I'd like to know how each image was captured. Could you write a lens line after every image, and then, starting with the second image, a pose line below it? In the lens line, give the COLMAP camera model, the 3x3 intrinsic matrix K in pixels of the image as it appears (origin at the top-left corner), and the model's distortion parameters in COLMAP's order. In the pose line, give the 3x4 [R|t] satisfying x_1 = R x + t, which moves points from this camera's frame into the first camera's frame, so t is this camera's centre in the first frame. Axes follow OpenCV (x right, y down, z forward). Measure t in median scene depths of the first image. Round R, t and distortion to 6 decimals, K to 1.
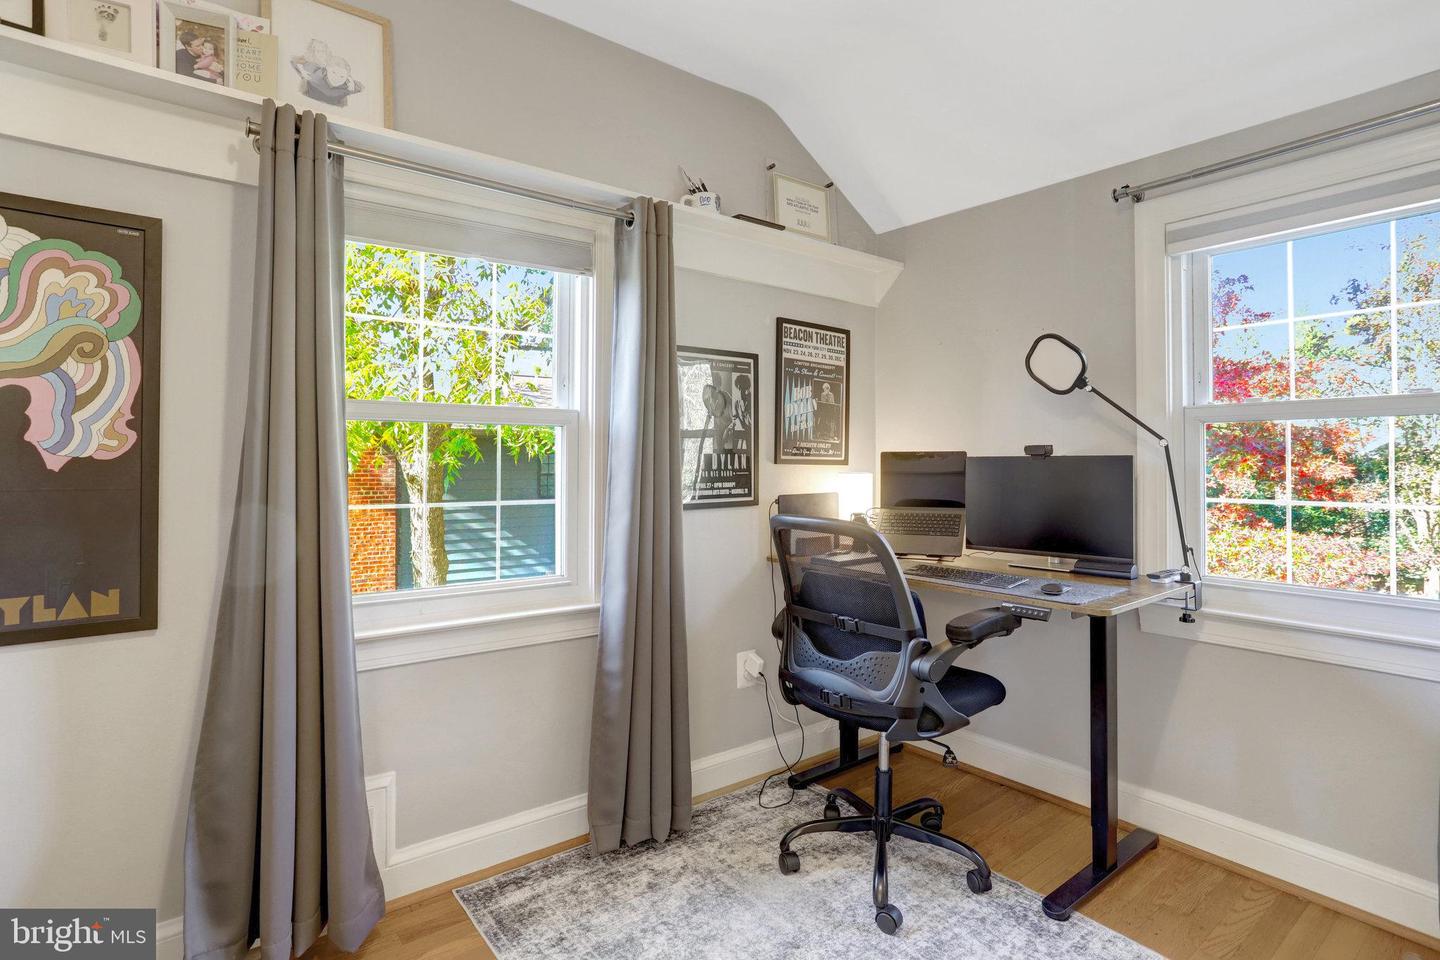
lens RADIAL K [[730.6, 0, 719.1], [0, 730.6, 454.5], [0, 0, 1]] dist [-0.001142, 0.000030]
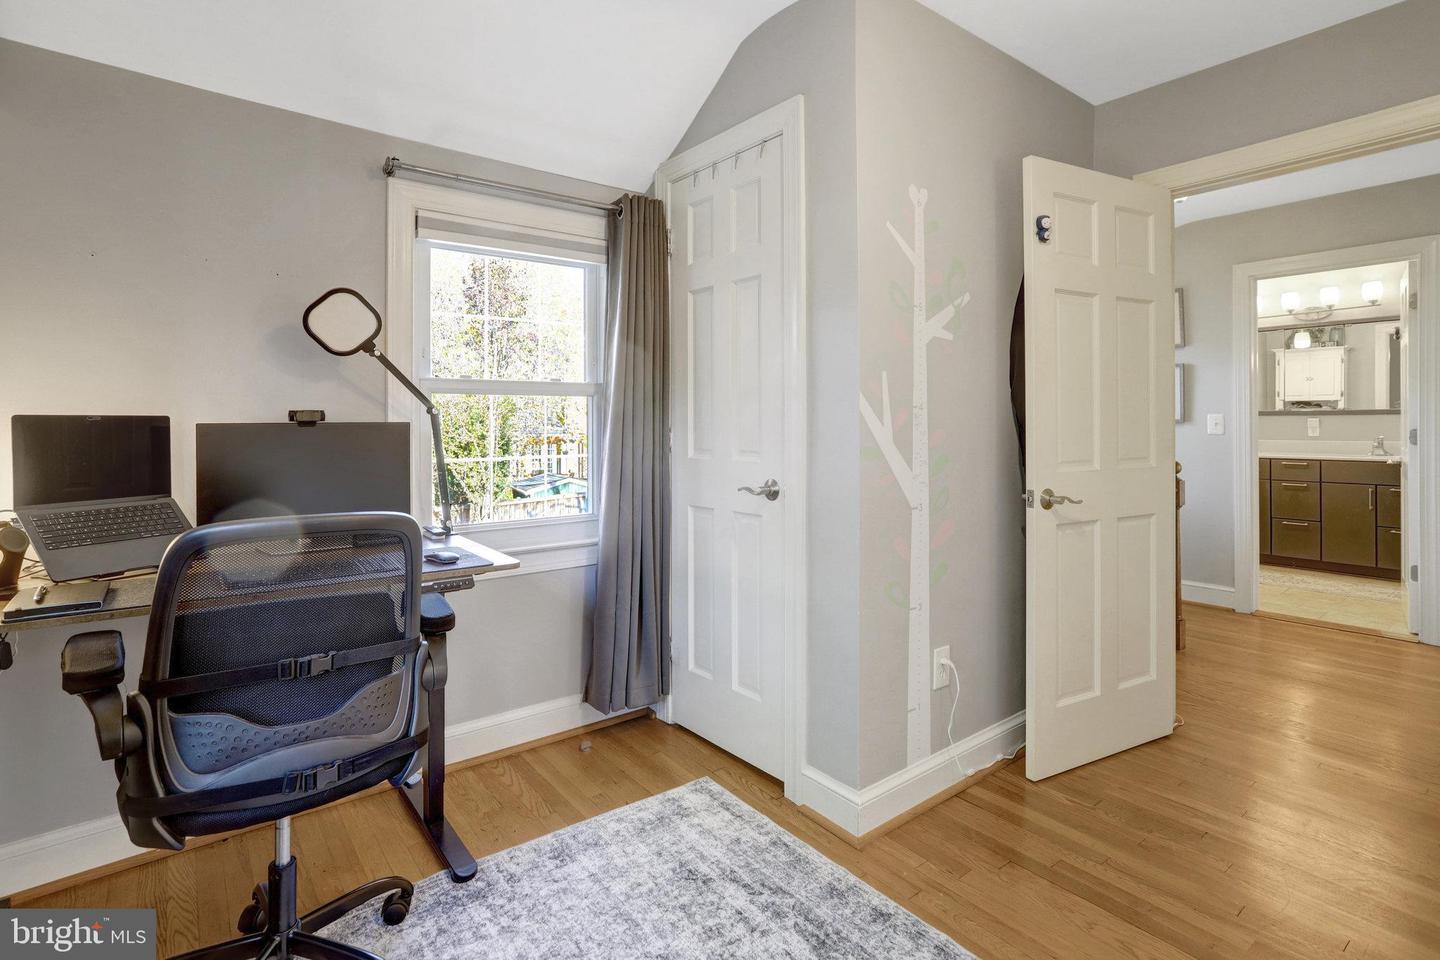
lens RADIAL K [[713.4, 0, 719.3], [0, 713.4, 417.9], [0, 0, 1]] dist [0.001268, 0.000223]
pose [[0.013957, 0.004292, 0.999893, -0.481228], [-0.004464, 0.999981, -0.004230, -0.002965], [-0.999893, -0.004405, 0.013975, 0.580987]]
